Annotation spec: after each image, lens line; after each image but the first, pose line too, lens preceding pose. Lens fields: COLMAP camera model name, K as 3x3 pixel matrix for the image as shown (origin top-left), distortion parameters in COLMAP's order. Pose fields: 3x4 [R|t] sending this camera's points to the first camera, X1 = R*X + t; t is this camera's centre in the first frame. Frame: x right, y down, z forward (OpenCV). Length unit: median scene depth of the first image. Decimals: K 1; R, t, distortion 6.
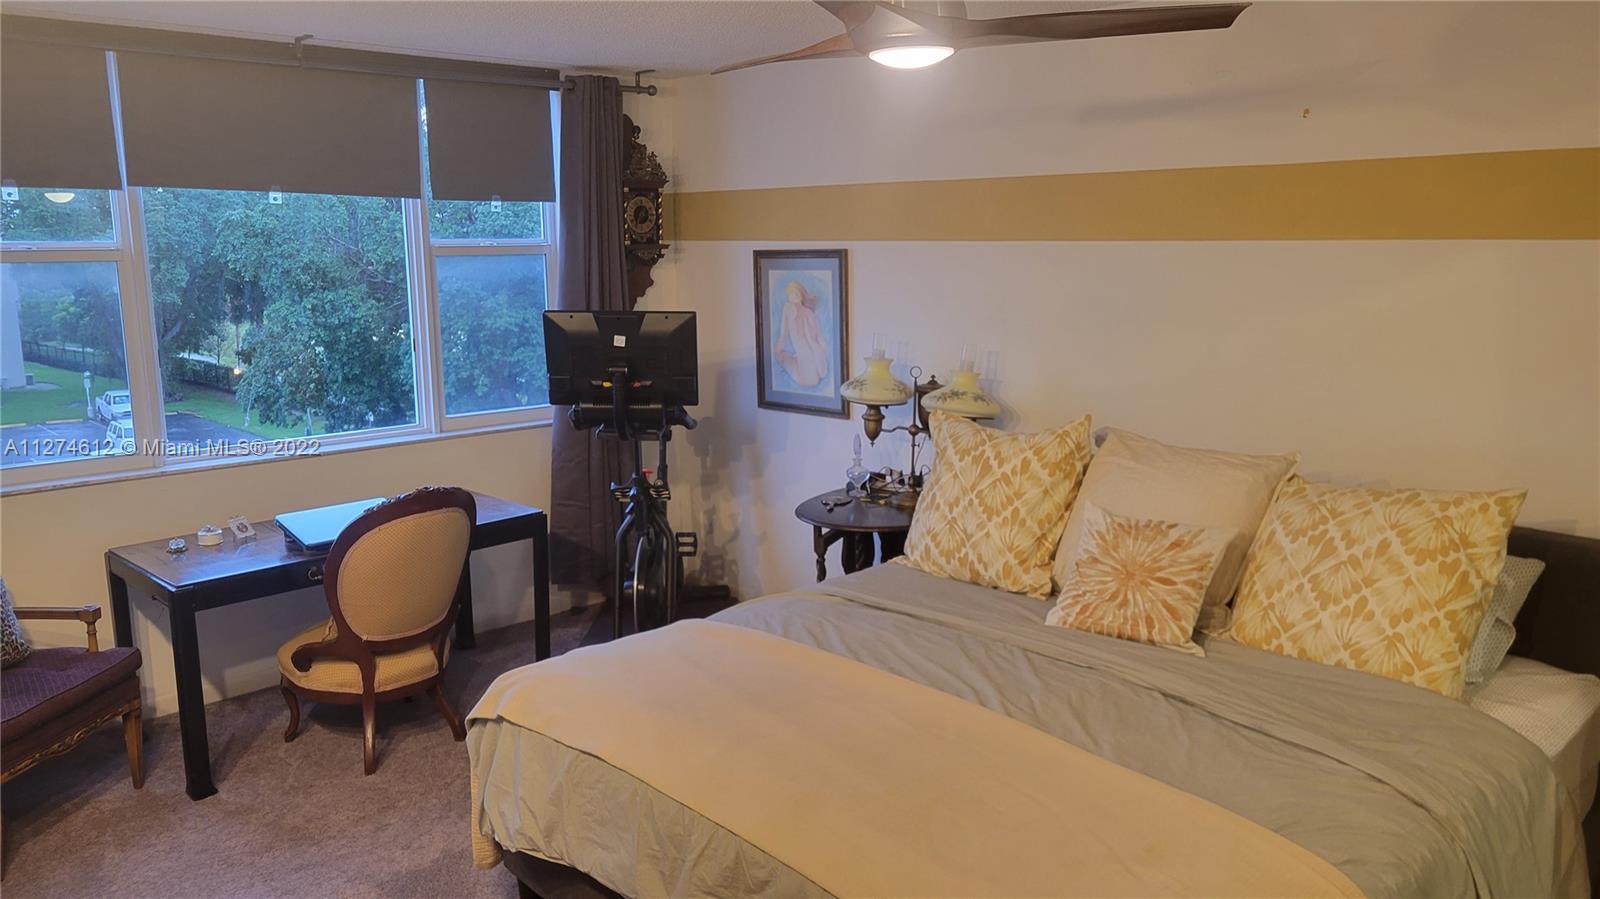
lens RADIAL K [[1211.8, 0, 806.7], [0, 1211.8, 452.8], [0, 0, 1]] dist [0.058753, -0.014425]
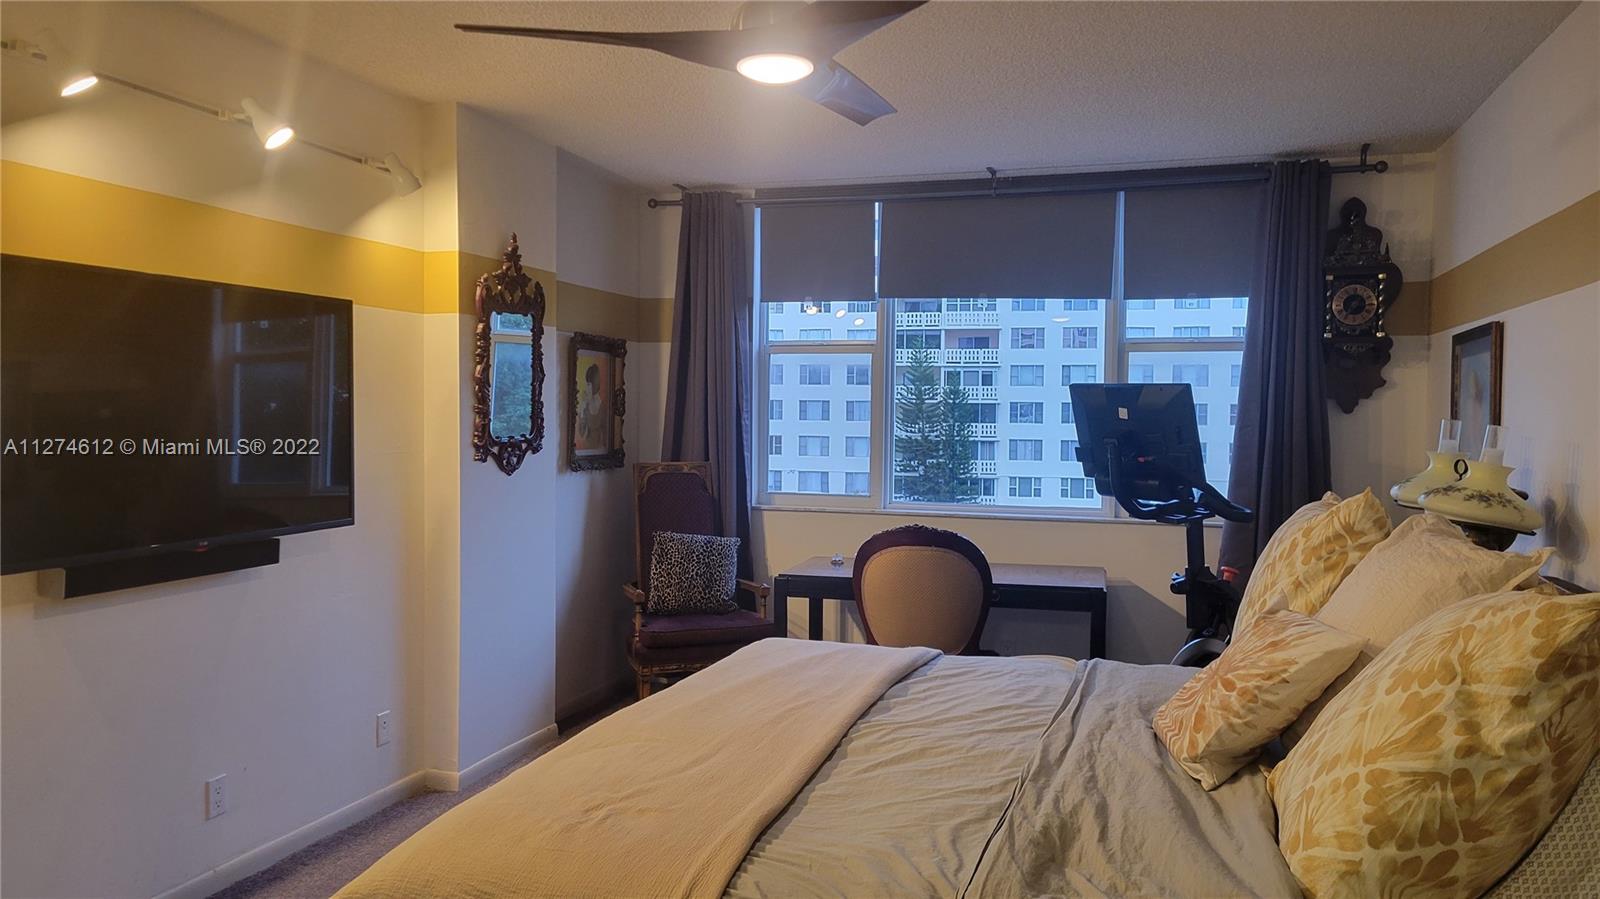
lens RADIAL K [[1211.8, 0, 790.5], [0, 1211.8, 458.6], [0, 0, 1]] dist [0.058753, -0.014425]
pose [[0.492559, 0.044942, -0.869118, 0.573108], [-0.172839, 0.983824, -0.047080, 0.037583], [0.852943, 0.173407, 0.492360, 0.285751]]
